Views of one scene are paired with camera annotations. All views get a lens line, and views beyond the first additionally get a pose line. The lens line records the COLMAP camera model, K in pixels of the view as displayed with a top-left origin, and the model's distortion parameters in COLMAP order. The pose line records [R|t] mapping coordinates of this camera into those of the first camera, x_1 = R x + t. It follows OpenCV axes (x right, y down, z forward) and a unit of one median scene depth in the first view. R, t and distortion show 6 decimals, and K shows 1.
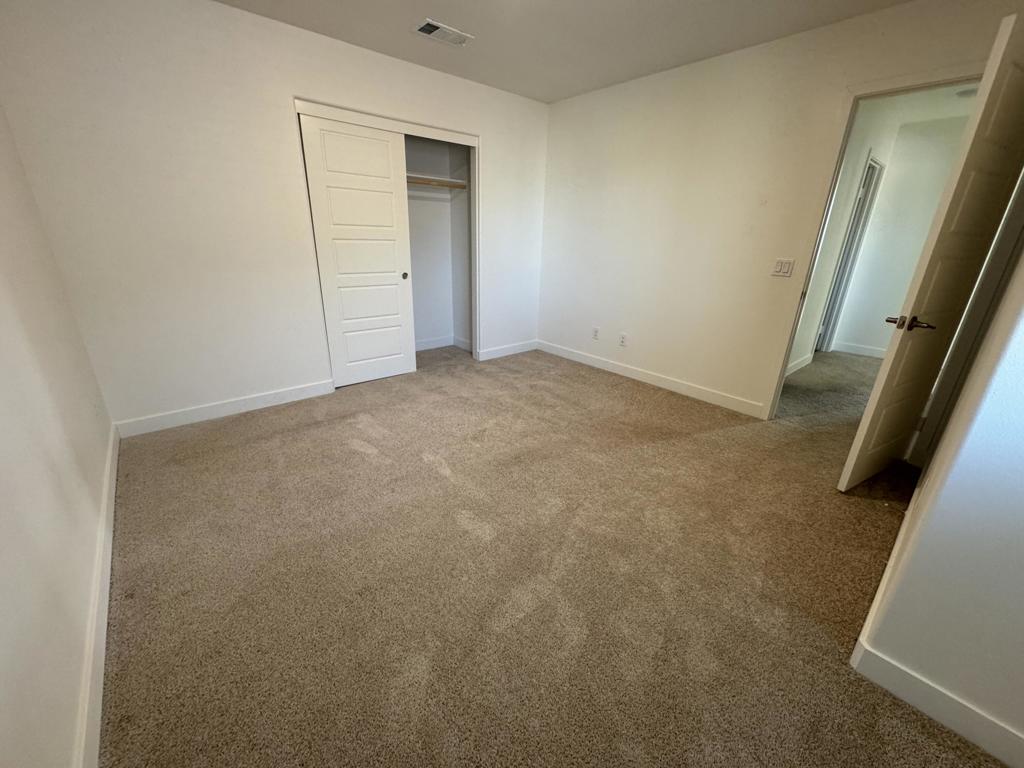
lens RADIAL K [[409.4, 0, 507.1], [0, 409.4, 385.7], [0, 0, 1]] dist [0.002966, -0.000039]
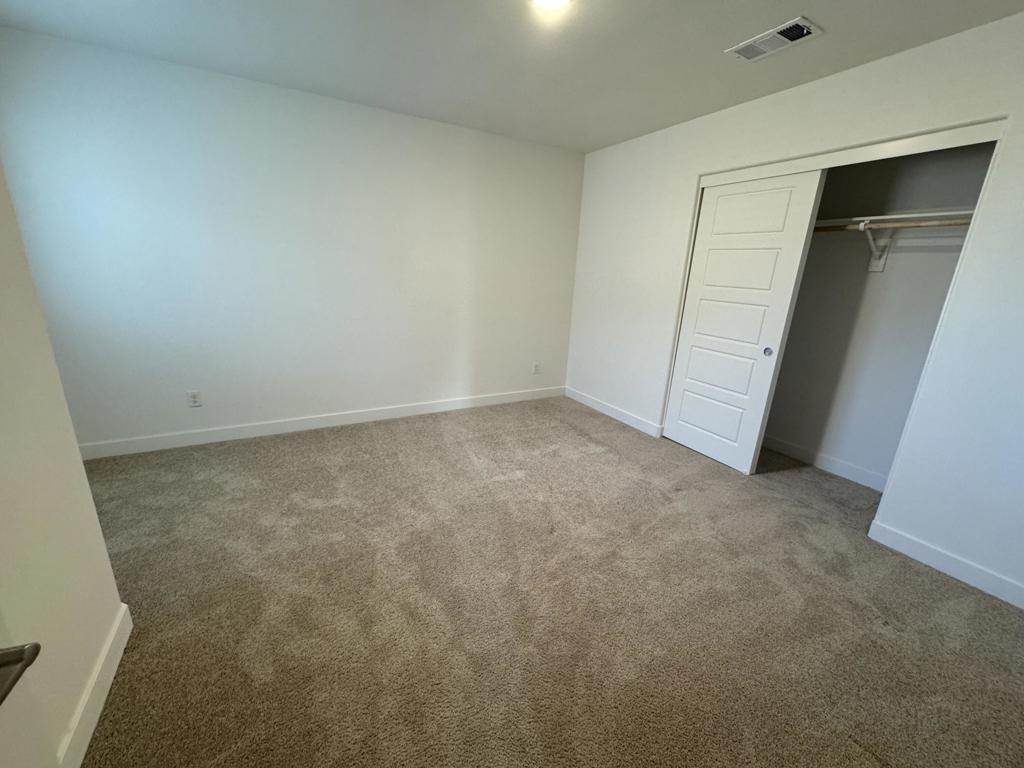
lens RADIAL K [[409.4, 0, 507.1], [0, 409.4, 382.5], [0, 0, 1]] dist [0.002966, -0.000039]
pose [[-0.194372, 0.235354, -0.952275, 0.596580], [-0.383225, 0.875420, 0.294581, -0.261520], [0.902972, 0.422194, -0.079963, 0.659841]]
